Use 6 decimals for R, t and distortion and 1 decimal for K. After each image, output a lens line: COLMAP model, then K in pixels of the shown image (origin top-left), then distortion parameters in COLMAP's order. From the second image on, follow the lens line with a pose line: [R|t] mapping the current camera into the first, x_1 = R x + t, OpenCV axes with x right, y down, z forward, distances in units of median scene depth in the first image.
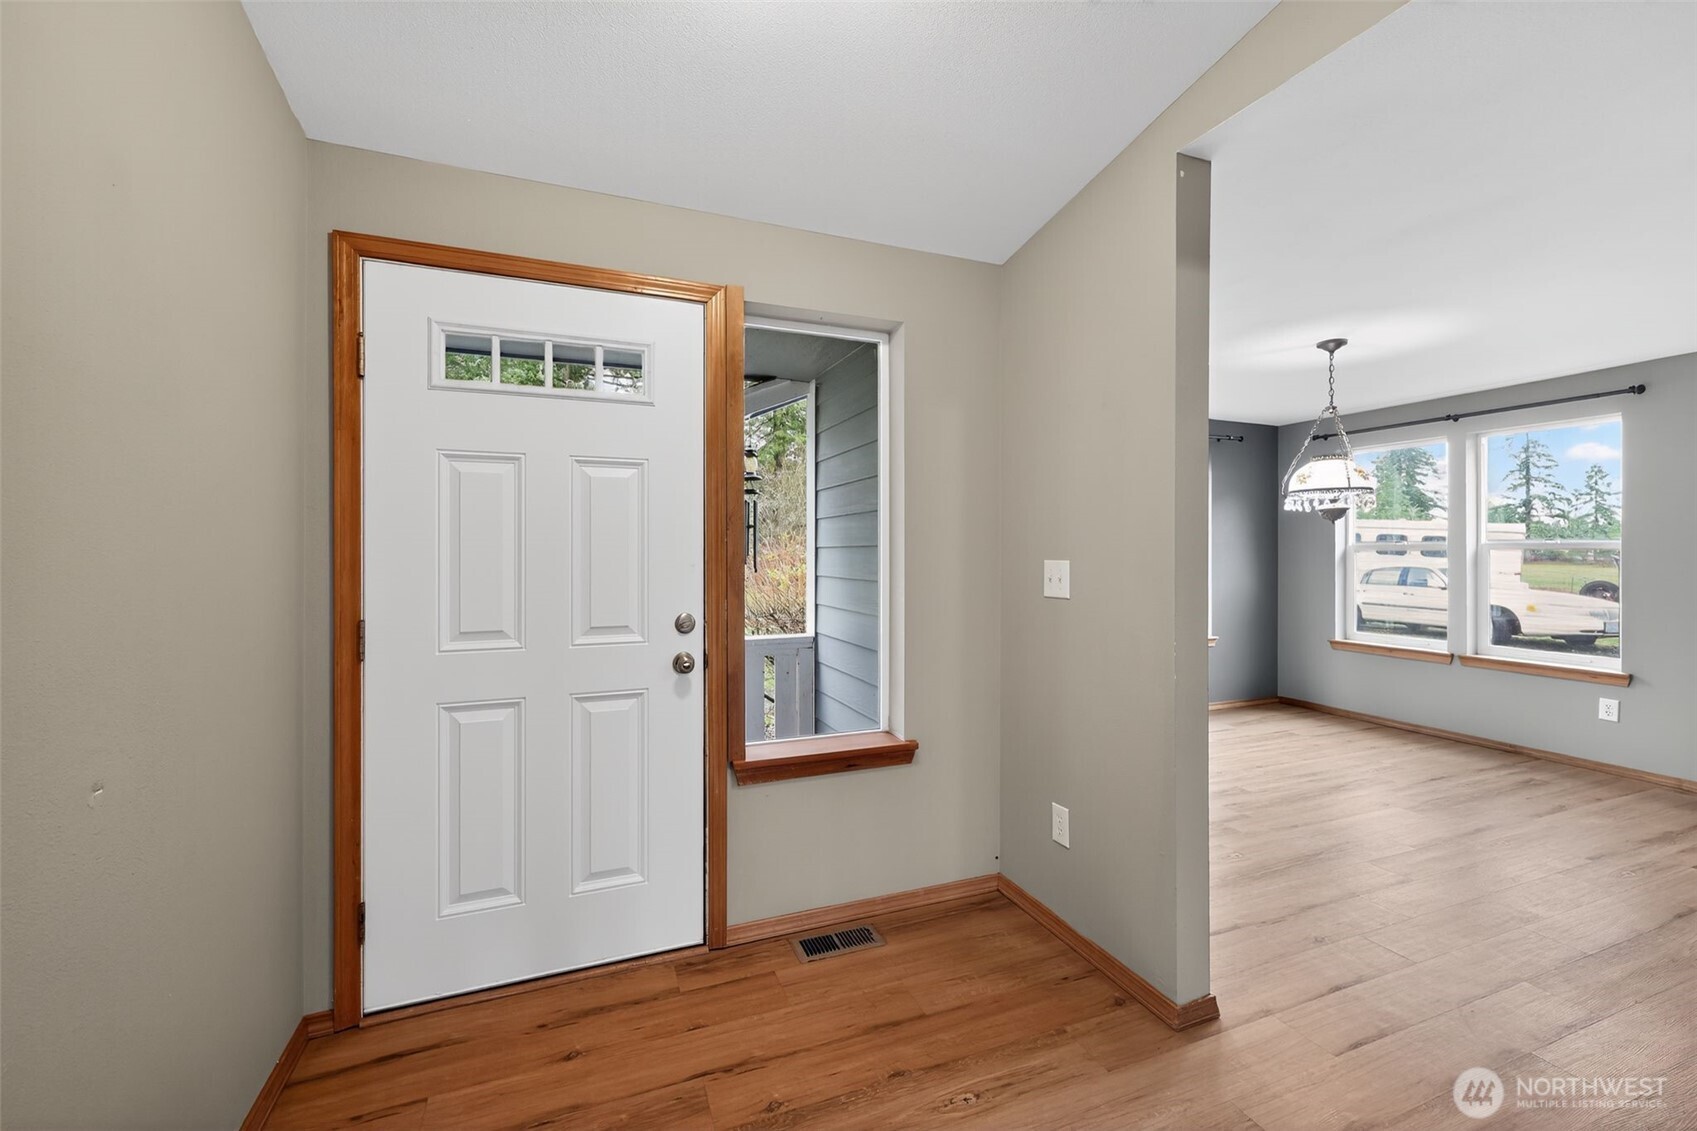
lens RADIAL K [[681.9, 0, 842.4], [0, 681.9, 560.5], [0, 0, 1]] dist [0.002601, 0.000208]
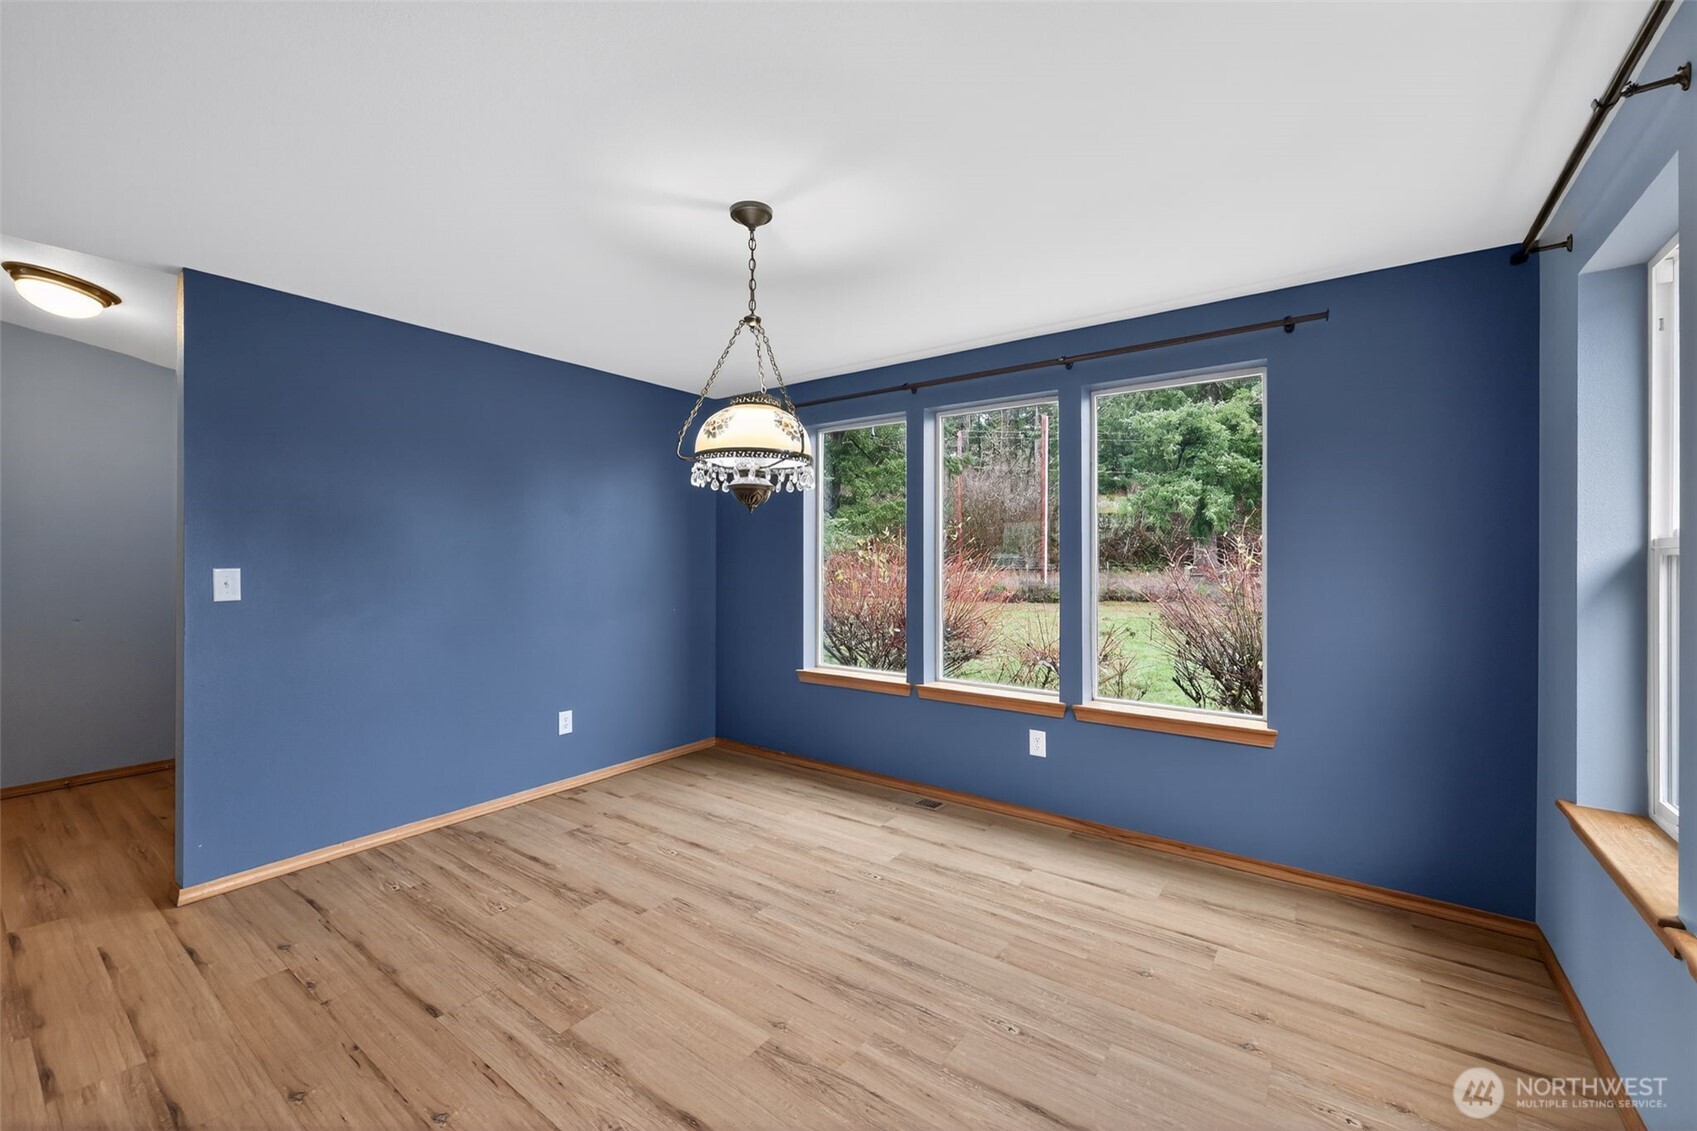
lens RADIAL K [[681.9, 0, 842.4], [0, 681.9, 560.5], [0, 0, 1]] dist [0.002601, 0.000208]
pose [[0.525256, -0.001083, -0.850944, 1.205623], [-0.006016, 0.999969, -0.004986, -0.011640], [0.850923, 0.007738, 0.525233, 0.704892]]
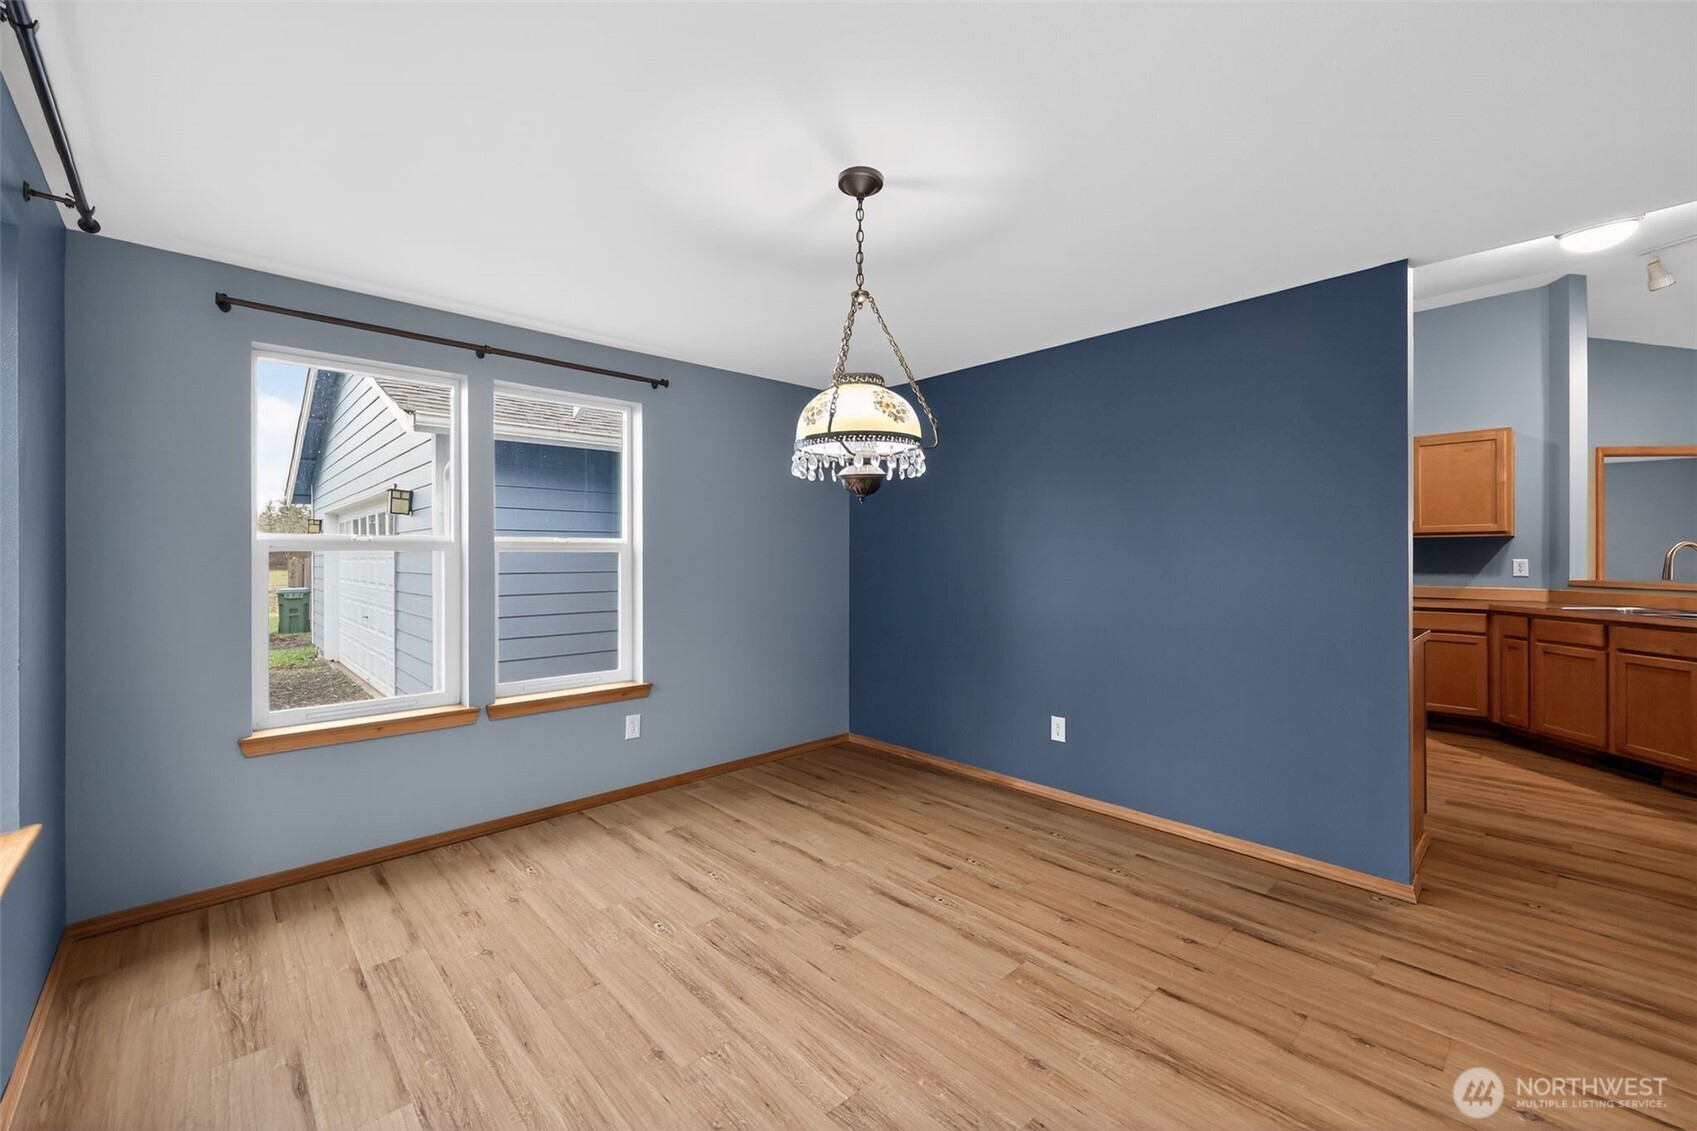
lens RADIAL K [[681.9, 0, 842.4], [0, 681.9, 560.5], [0, 0, 1]] dist [0.002601, 0.000208]
pose [[-0.363049, -0.011938, 0.931694, 0.186237], [0.007467, 0.999849, 0.015721, -0.017290], [-0.931740, 0.012665, -0.362905, 1.148162]]
